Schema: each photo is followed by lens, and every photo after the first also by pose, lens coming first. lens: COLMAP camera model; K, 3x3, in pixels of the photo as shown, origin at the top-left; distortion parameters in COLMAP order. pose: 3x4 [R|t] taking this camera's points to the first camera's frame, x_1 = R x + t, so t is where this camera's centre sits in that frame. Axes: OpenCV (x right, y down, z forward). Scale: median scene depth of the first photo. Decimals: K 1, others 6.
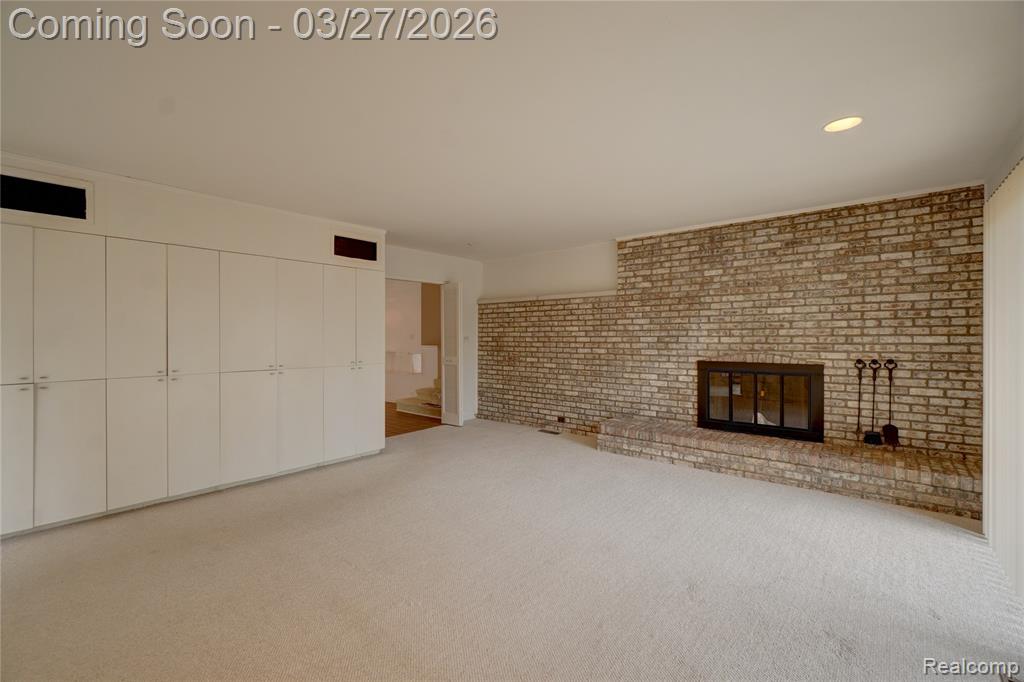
lens RADIAL K [[439.4, 0, 519.0], [0, 439.4, 337.4], [0, 0, 1]] dist [-0.012078, 0.001530]
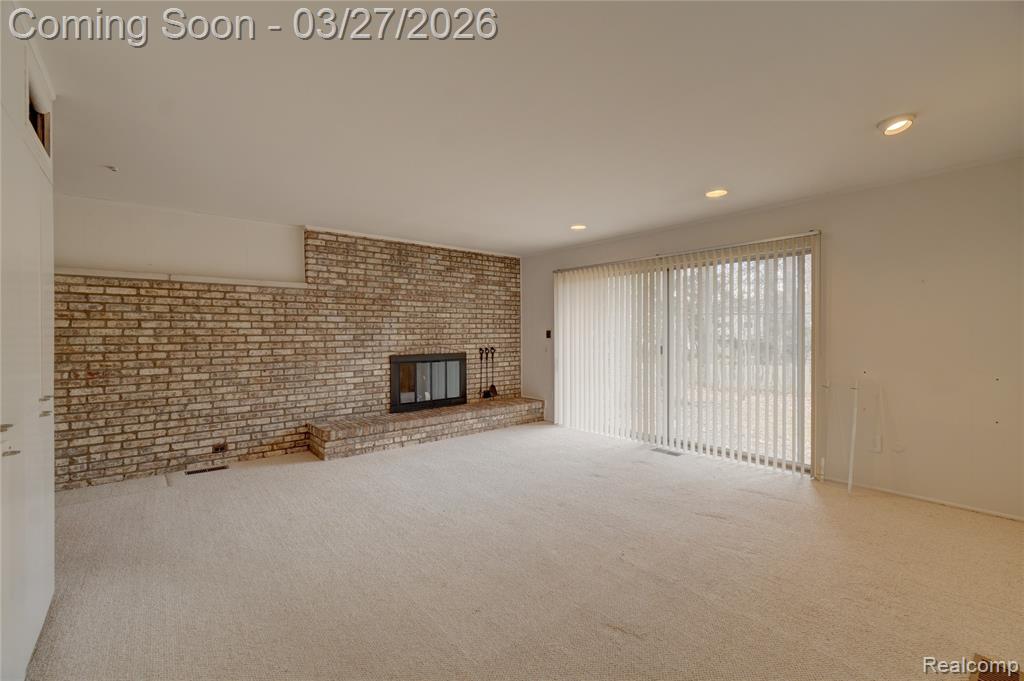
lens RADIAL K [[439.4, 0, 514.3], [0, 439.4, 337.3], [0, 0, 1]] dist [-0.012078, 0.001530]
pose [[0.168443, -0.009413, 0.985666, -0.676125], [0.005439, 0.999948, 0.008620, -0.002566], [-0.985696, 0.003909, 0.168486, 0.491020]]
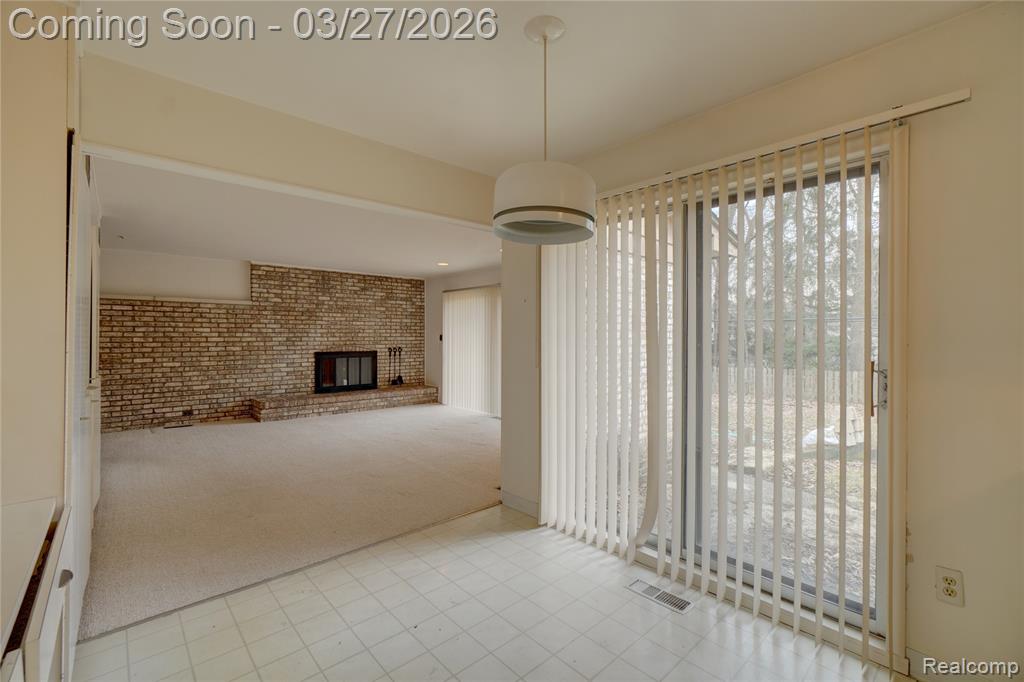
lens RADIAL K [[439.4, 0, 516.0], [0, 439.4, 337.9], [0, 0, 1]] dist [-0.012078, 0.001530]
pose [[0.131096, -0.002661, 0.991366, -1.089143], [-0.001802, 0.999994, 0.002922, -0.004679], [-0.991368, -0.002169, 0.131091, 0.066179]]
